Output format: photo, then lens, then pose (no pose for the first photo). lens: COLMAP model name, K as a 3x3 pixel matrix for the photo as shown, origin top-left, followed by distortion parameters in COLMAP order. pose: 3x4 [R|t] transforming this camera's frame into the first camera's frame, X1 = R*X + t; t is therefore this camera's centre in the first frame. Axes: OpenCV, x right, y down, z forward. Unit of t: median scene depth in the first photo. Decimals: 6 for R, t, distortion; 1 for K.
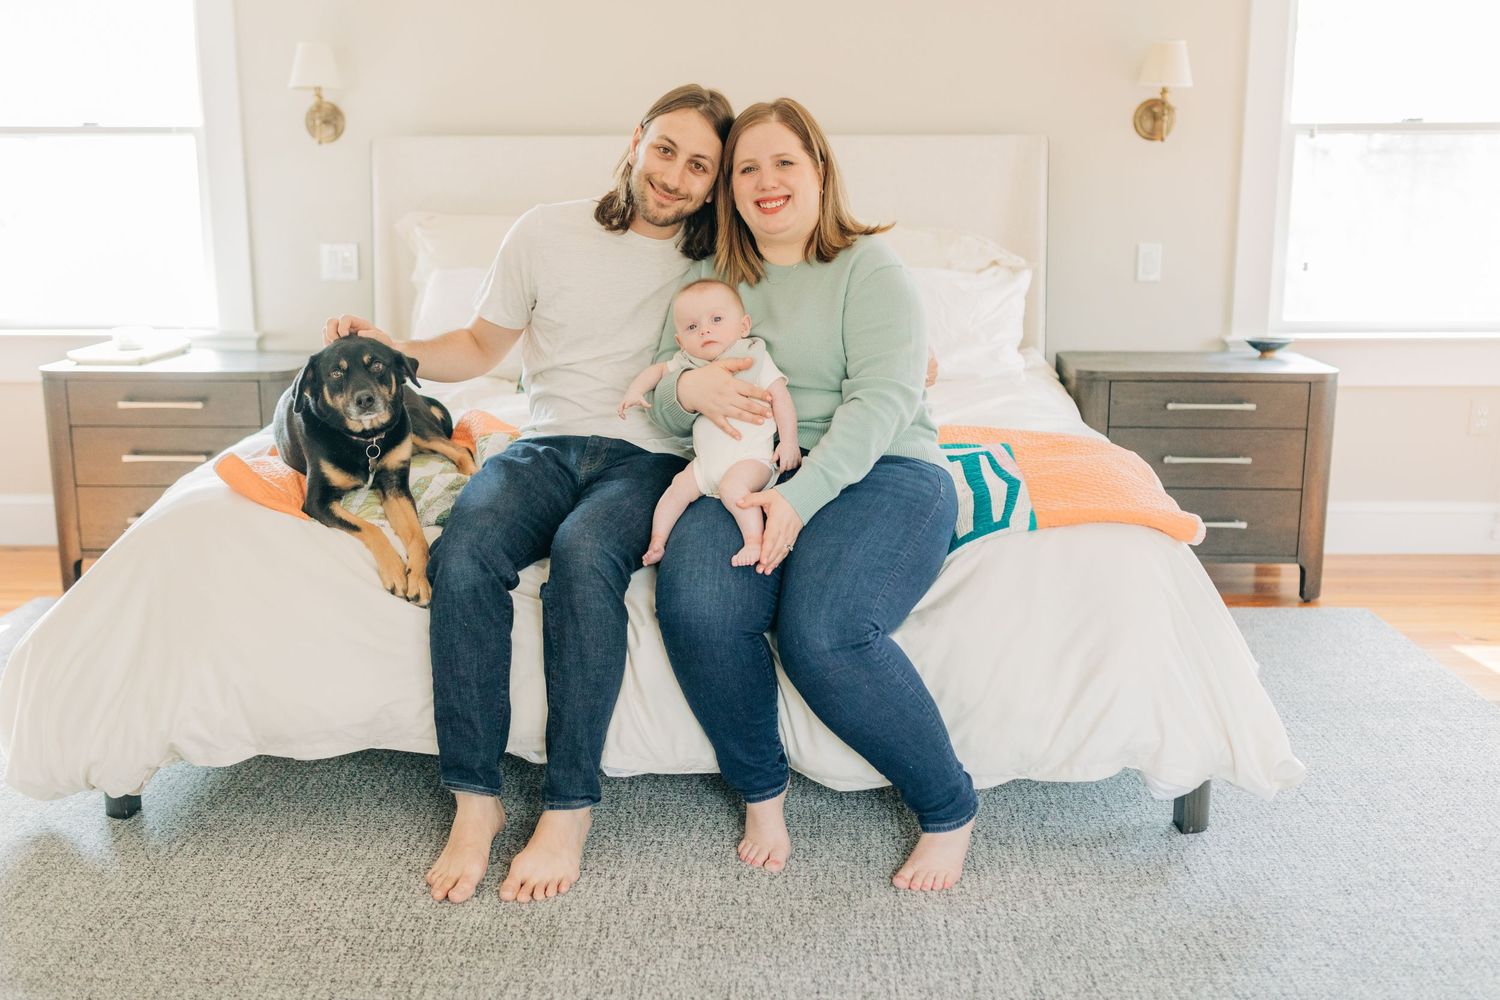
lens RADIAL K [[1497.7, 0, 750.0], [0, 1497.7, 500.0], [0, 0, 1]] dist [-0.005205, 0.015469]
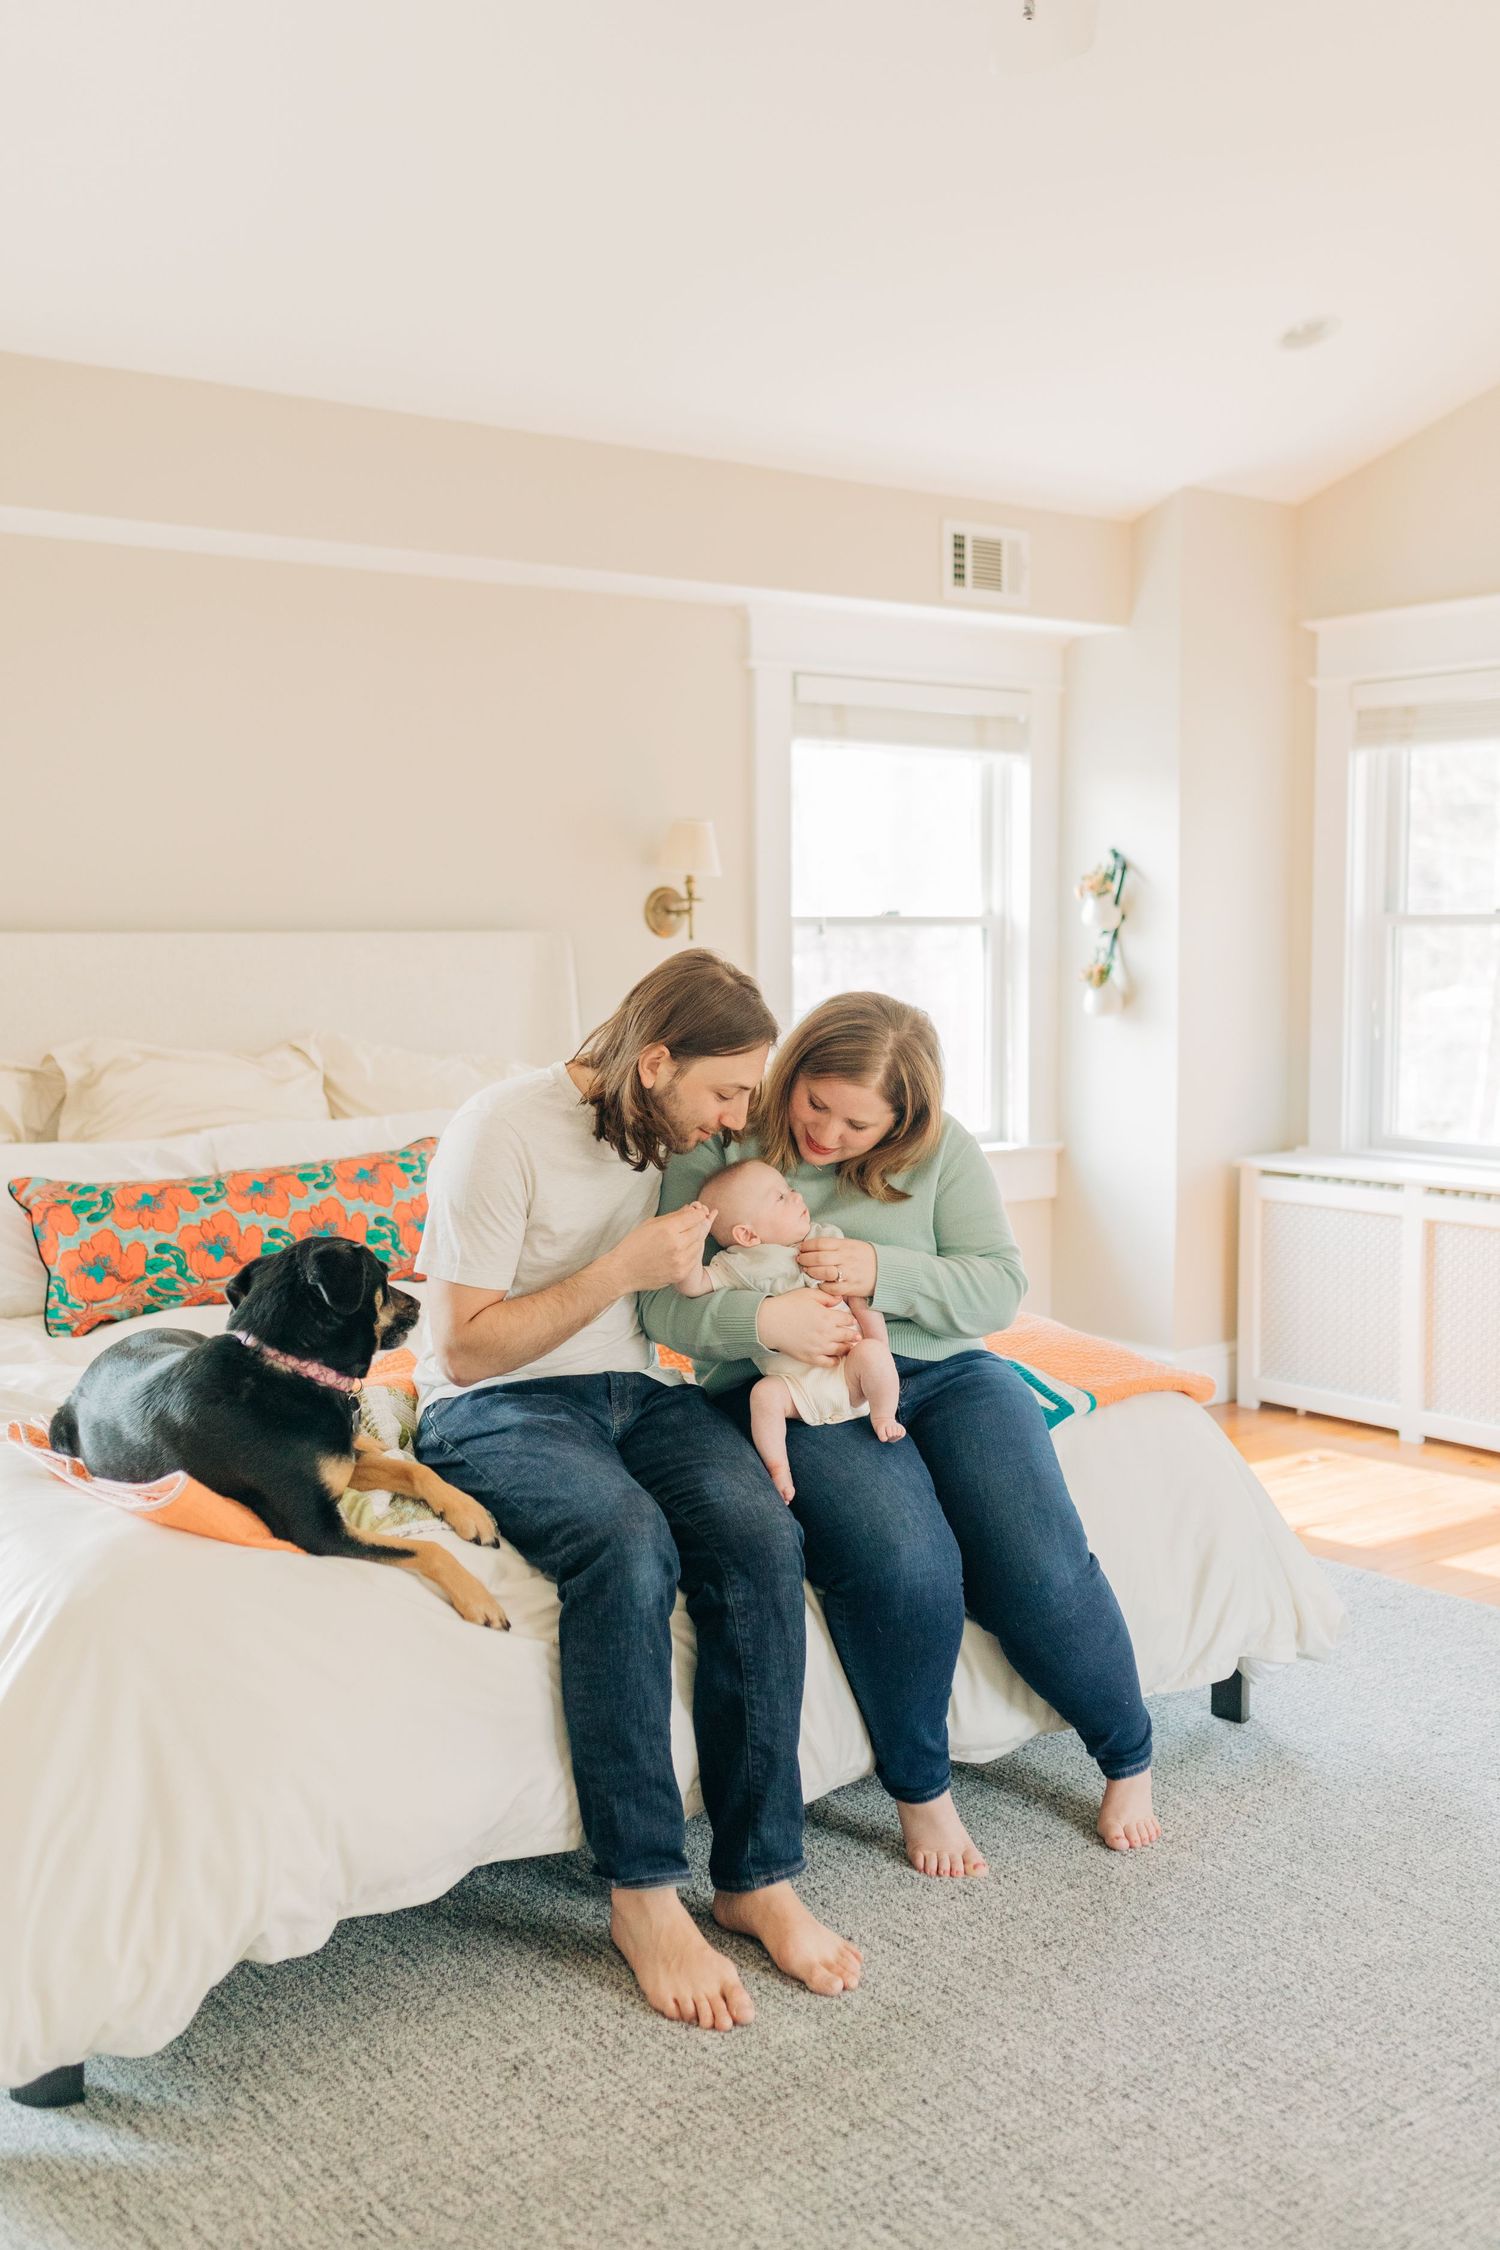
lens RADIAL K [[2209.3, 0, 750.0], [0, 2209.3, 1125.0], [0, 0, 1]] dist [-0.010024, -0.013607]
pose [[0.777189, -0.059027, 0.626493, -0.802387], [0.128903, 0.989412, -0.066689, -0.092881], [-0.615923, 0.132587, 0.776569, 0.087078]]
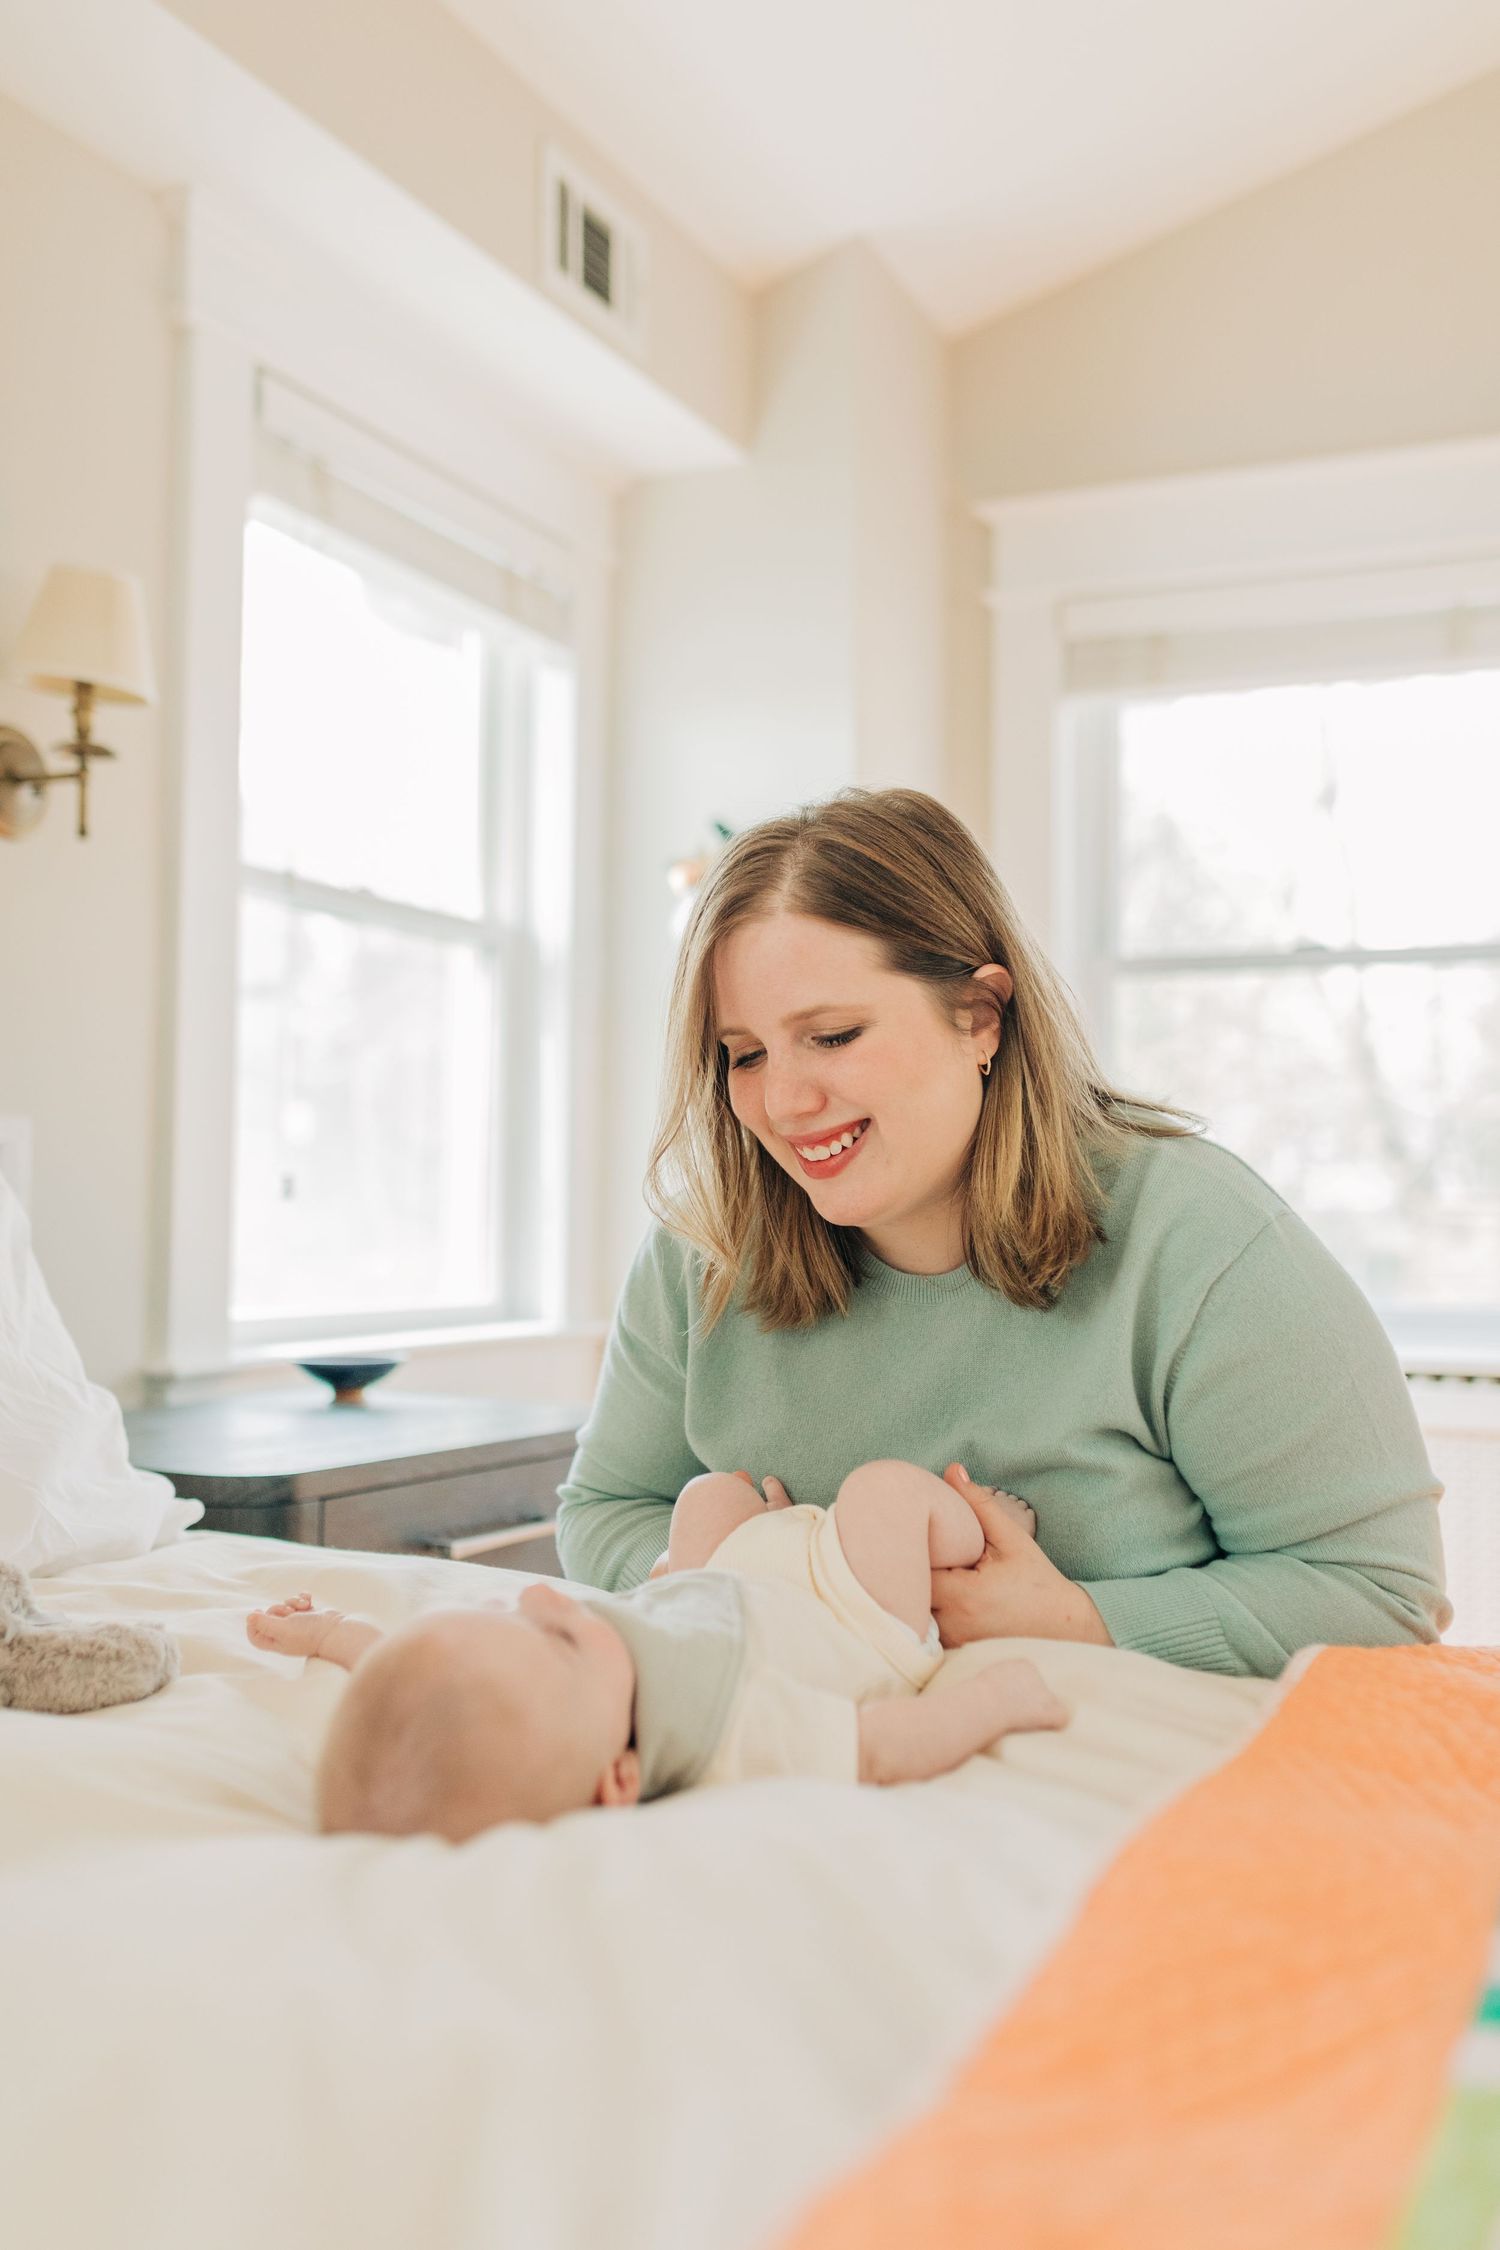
lens RADIAL K [[2120.3, 0, 750.0], [0, 2120.3, 1125.0], [0, 0, 1]] dist [-0.017209, -0.005453]
pose [[0.366084, 0.048570, 0.929314, -0.245294], [0.178303, 0.976474, -0.121273, -0.134639], [-0.913340, 0.210096, 0.348811, 1.185476]]
